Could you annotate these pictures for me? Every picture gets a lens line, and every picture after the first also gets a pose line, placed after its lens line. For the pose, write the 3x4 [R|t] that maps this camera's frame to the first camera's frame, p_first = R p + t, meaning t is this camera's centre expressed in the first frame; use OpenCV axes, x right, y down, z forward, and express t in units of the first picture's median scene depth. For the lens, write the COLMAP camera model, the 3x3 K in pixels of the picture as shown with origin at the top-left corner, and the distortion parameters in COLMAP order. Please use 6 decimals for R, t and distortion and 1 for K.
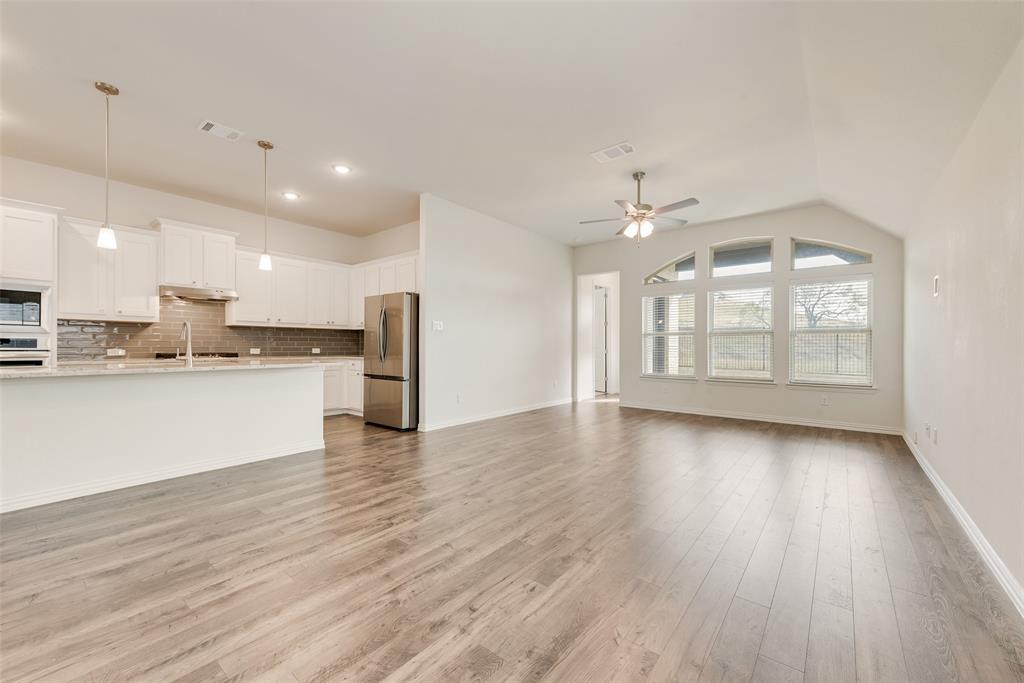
lens RADIAL K [[387.4, 0, 510.8], [0, 387.4, 348.8], [0, 0, 1]] dist [-0.000139, -0.000163]
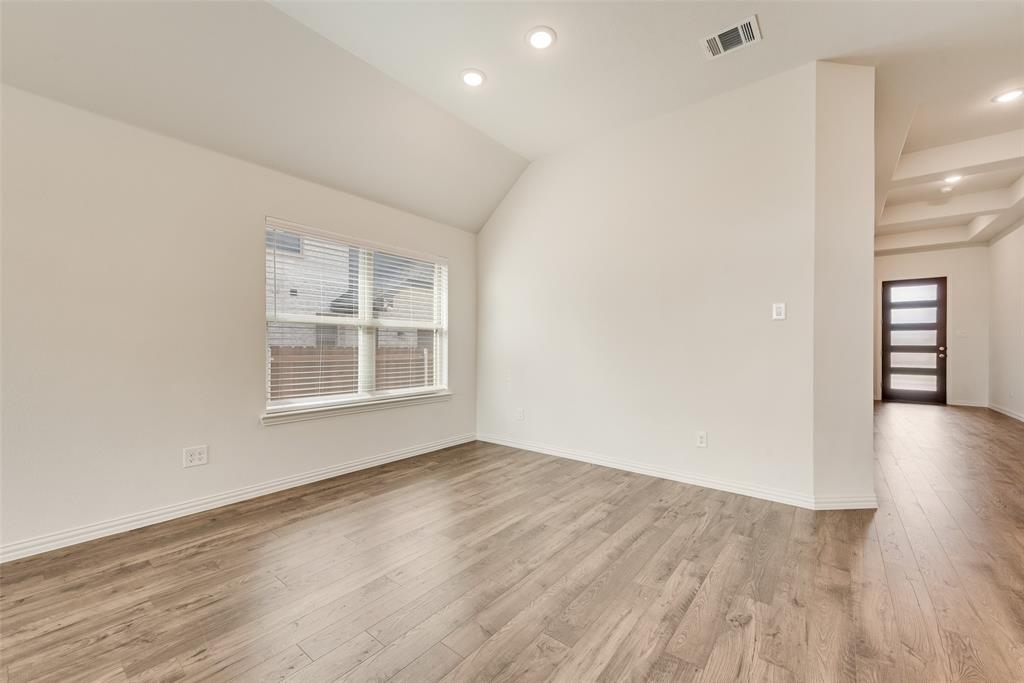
lens RADIAL K [[387.4, 0, 510.6], [0, 387.4, 340.6], [0, 0, 1]] dist [-0.000139, -0.000163]
pose [[-0.999933, -0.008814, -0.007516, -0.241675], [-0.008763, 0.999938, -0.006868, -0.015274], [0.007576, -0.006802, -0.999948, 2.124422]]
